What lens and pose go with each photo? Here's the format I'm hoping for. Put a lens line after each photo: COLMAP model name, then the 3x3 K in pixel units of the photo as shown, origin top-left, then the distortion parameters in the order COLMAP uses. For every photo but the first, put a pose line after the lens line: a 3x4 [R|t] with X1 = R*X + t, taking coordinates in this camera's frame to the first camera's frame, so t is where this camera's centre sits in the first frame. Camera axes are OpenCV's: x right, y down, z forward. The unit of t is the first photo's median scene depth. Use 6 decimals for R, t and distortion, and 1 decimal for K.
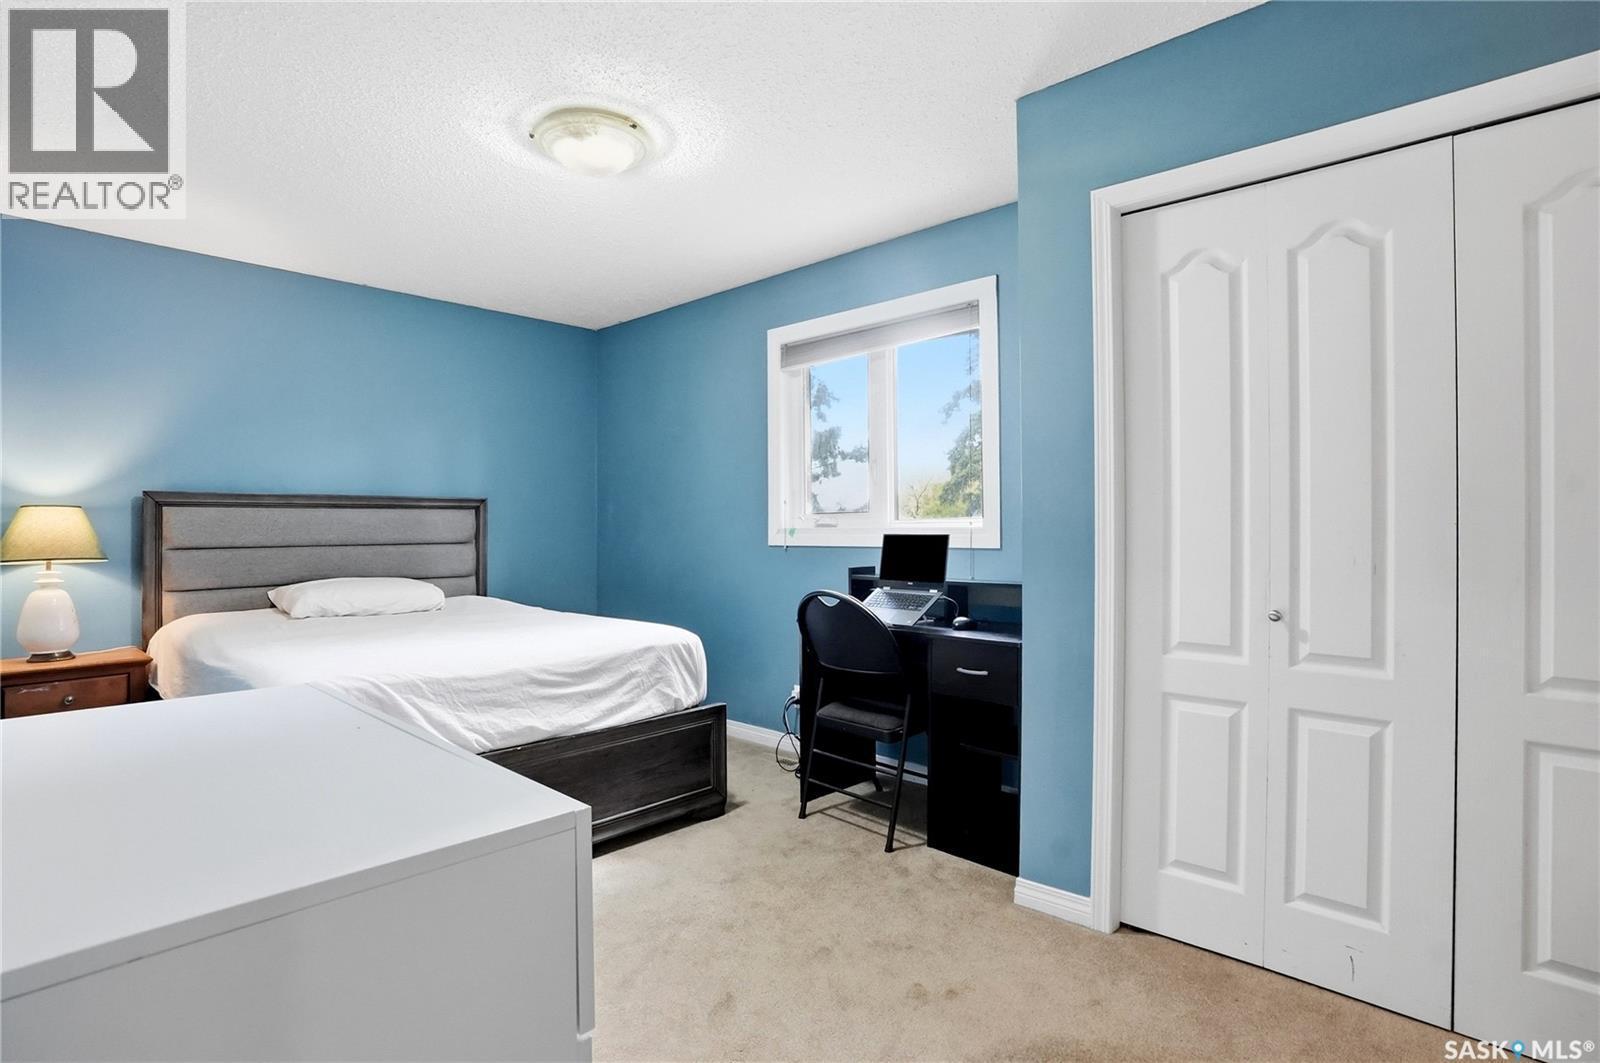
lens RADIAL K [[764.6, 0, 794.8], [0, 764.6, 545.1], [0, 0, 1]] dist [-0.069808, 0.027781]
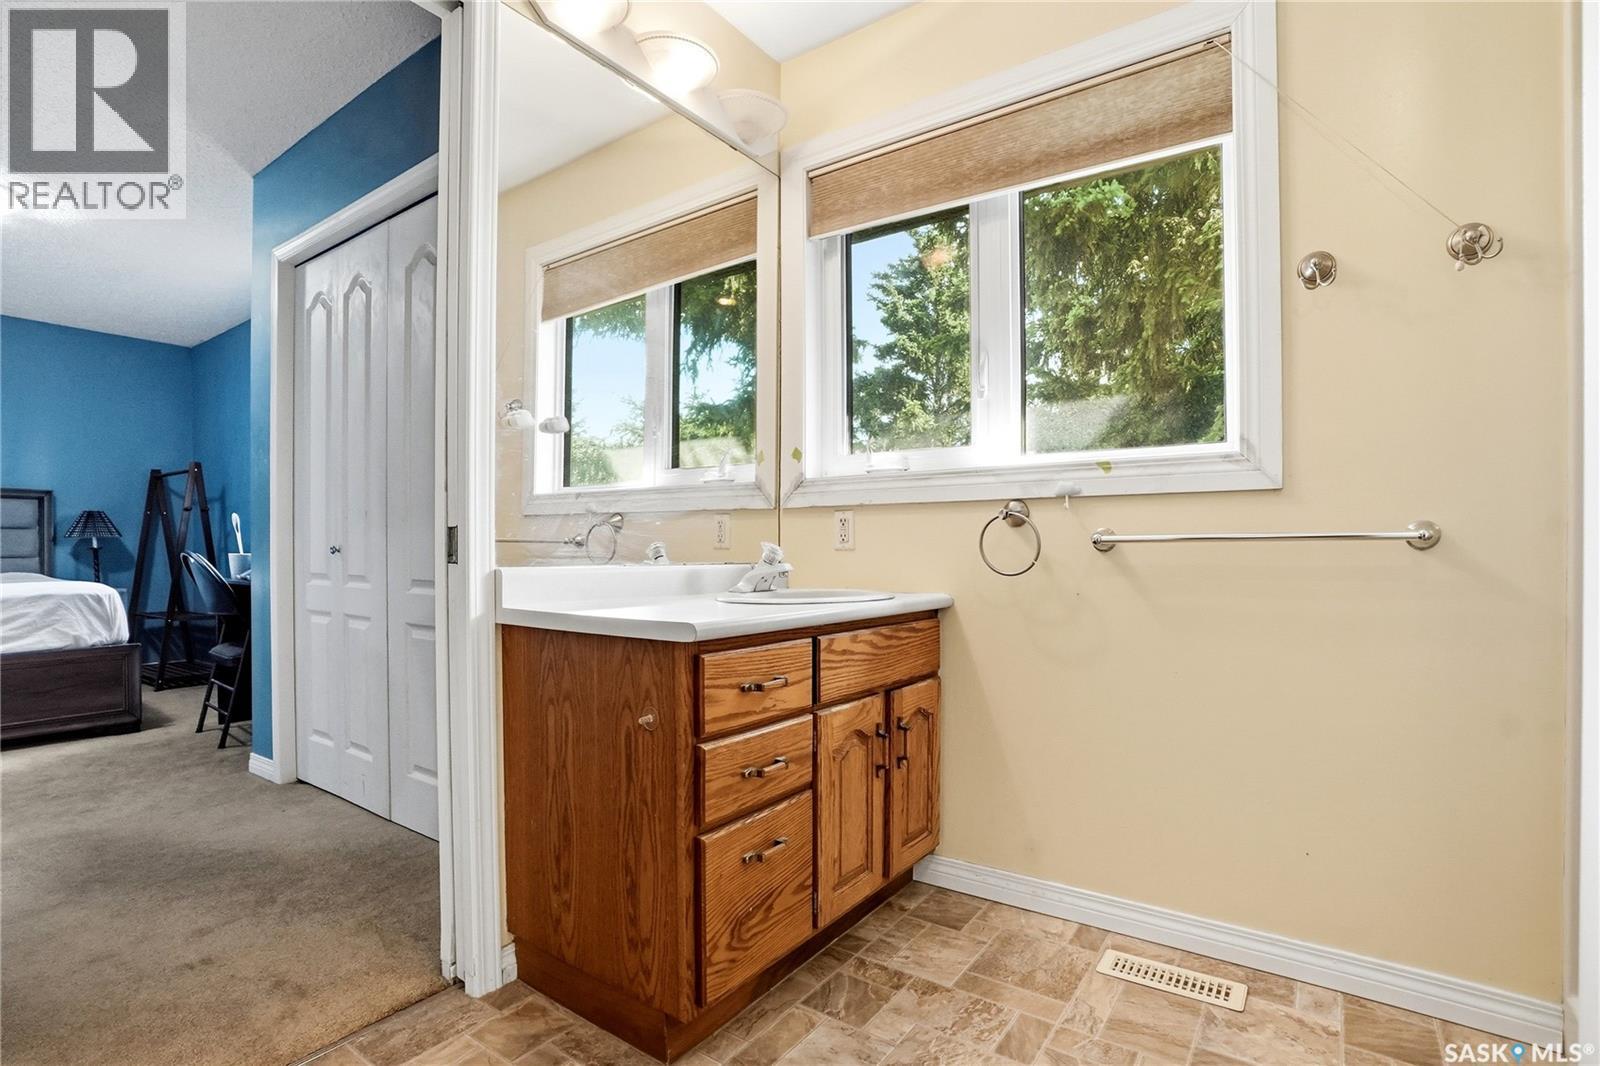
lens RADIAL K [[764.6, 0, 794.8], [0, 764.6, 546.6], [0, 0, 1]] dist [-0.069808, 0.027781]
pose [[0.994802, -0.007846, 0.101522, 0.929226], [0.009834, 0.999769, -0.019094, 0.087010], [-0.101349, 0.019993, 0.994650, -0.354163]]
